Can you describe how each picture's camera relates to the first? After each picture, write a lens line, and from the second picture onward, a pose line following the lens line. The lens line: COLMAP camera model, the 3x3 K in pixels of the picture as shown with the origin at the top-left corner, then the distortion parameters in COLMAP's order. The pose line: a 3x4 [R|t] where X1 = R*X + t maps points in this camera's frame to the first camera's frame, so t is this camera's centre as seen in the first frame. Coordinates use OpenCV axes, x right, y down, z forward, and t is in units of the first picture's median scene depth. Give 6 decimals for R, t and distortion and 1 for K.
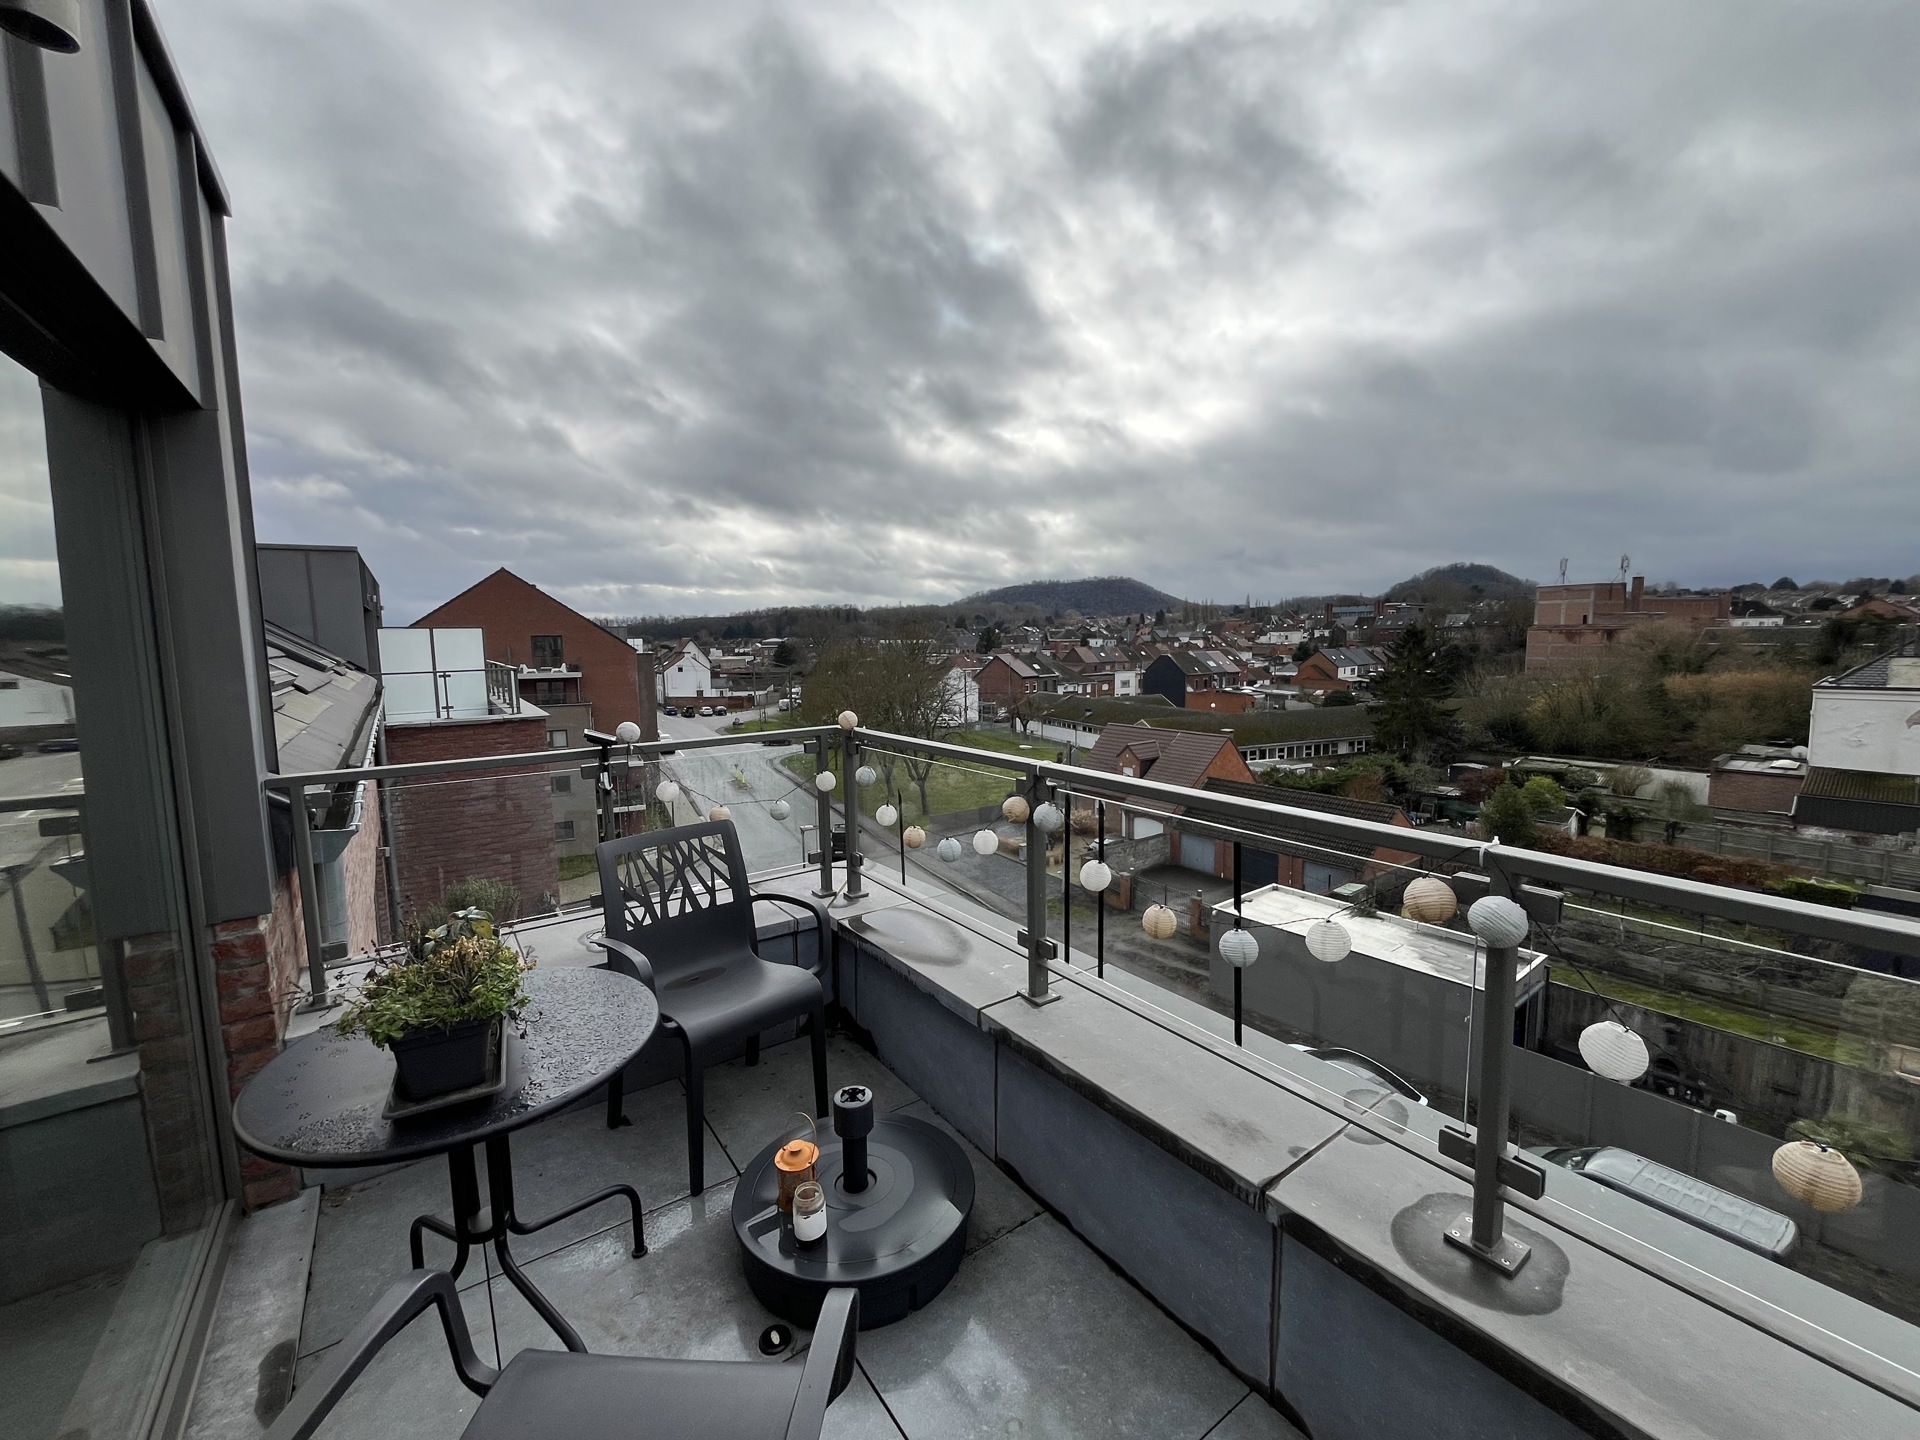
lens RADIAL K [[772.2, 0, 960.1], [0, 772.2, 722.5], [0, 0, 1]] dist [-0.001705, 0.000029]
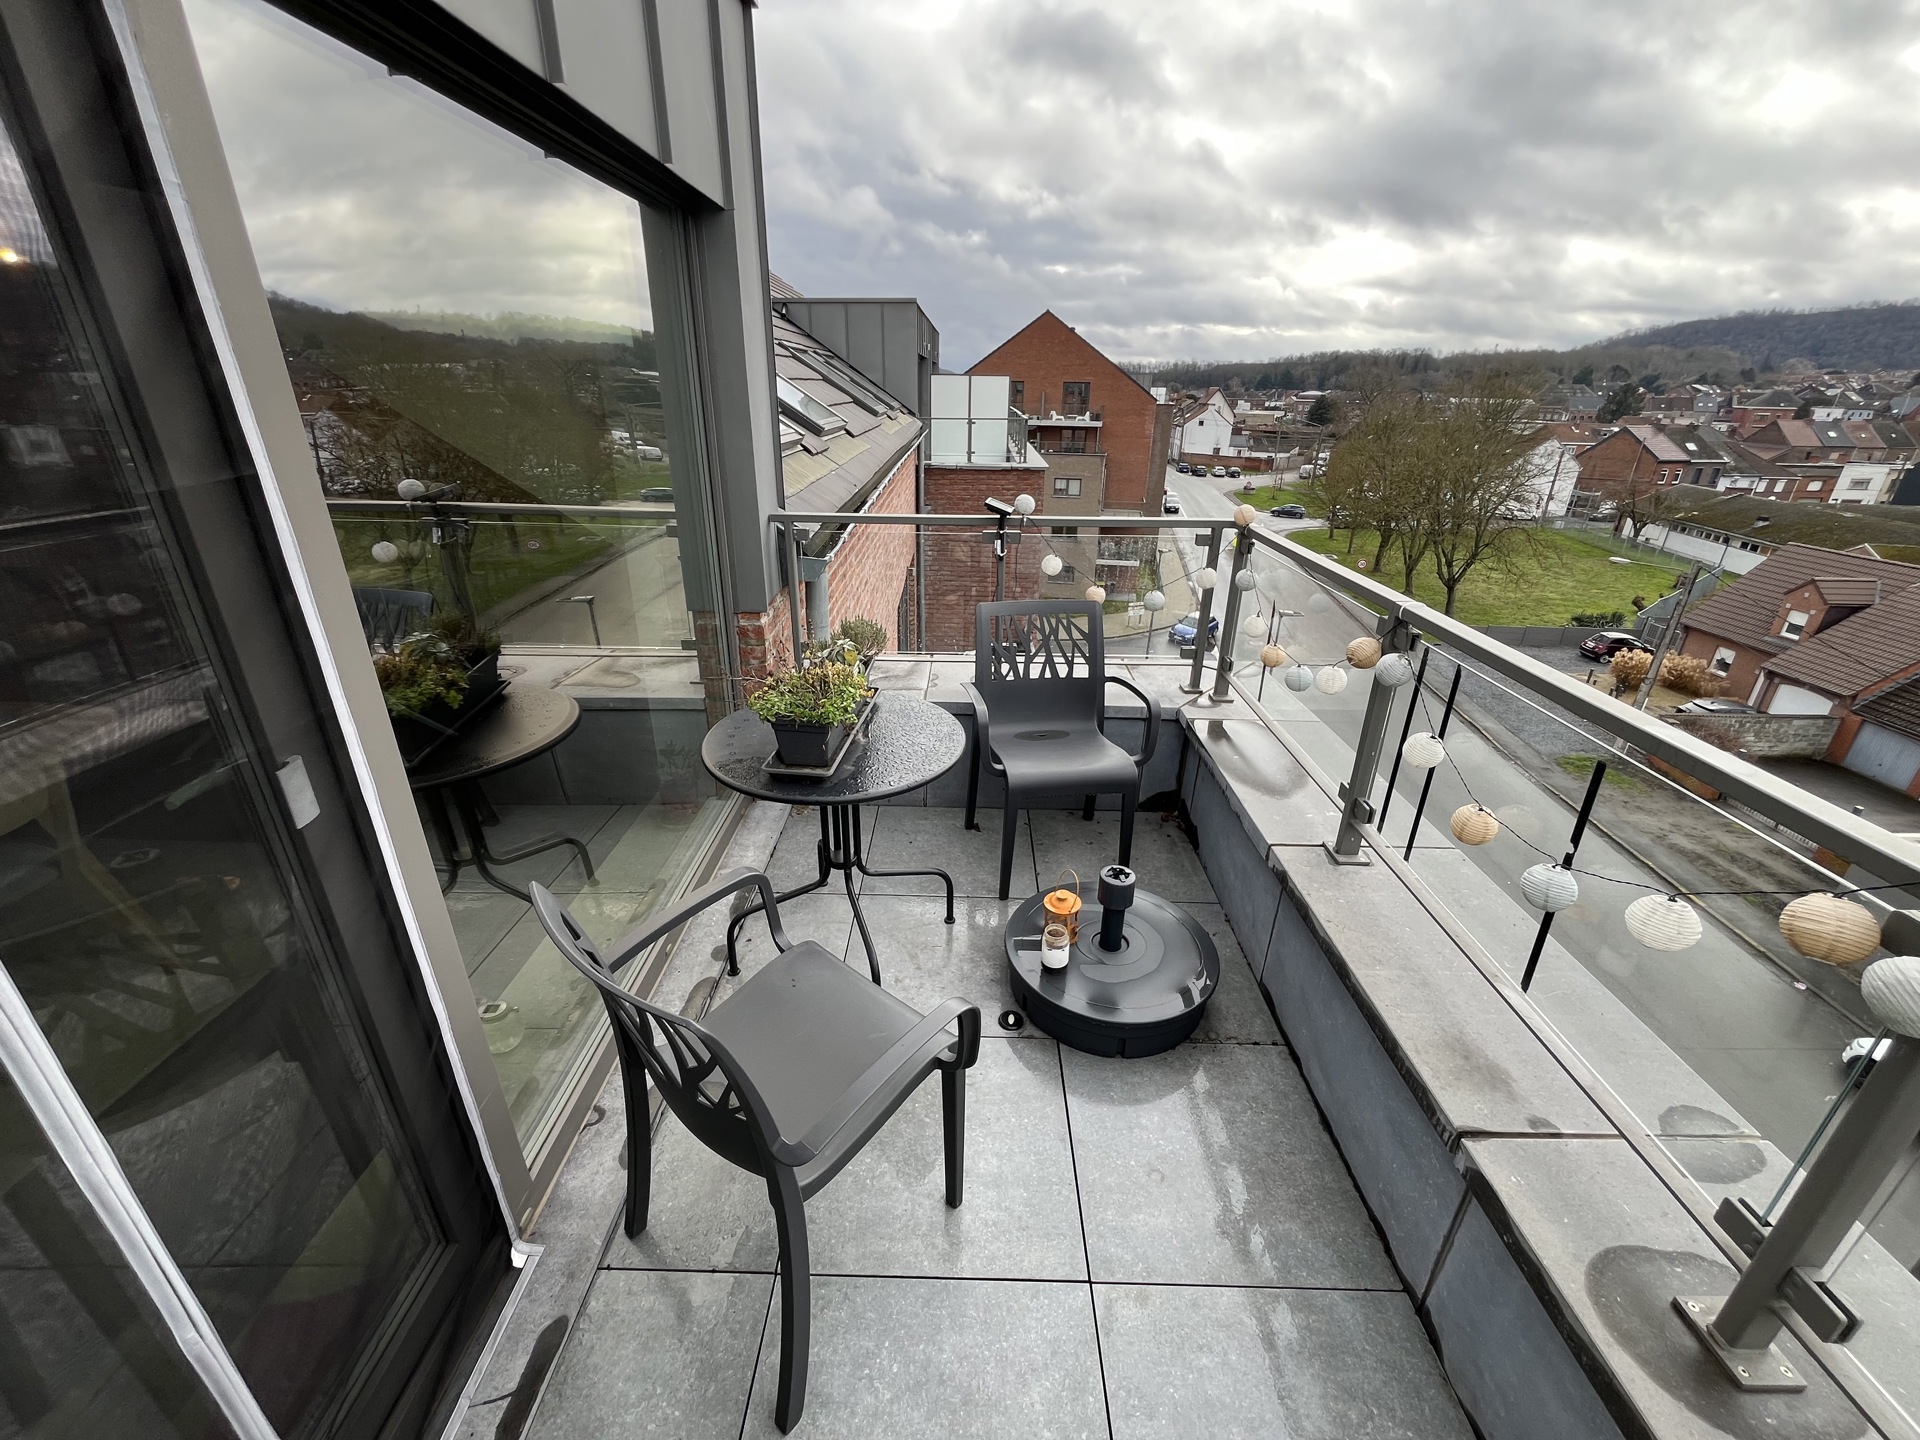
lens RADIAL K [[772.2, 0, 958.5], [0, 772.2, 724.5], [0, 0, 1]] dist [-0.001705, 0.000029]
pose [[0.804129, 0.262241, -0.533485, 0.151753], [-0.091478, 0.941335, 0.324838, -0.039409], [0.587374, -0.212410, 0.780944, 0.038543]]
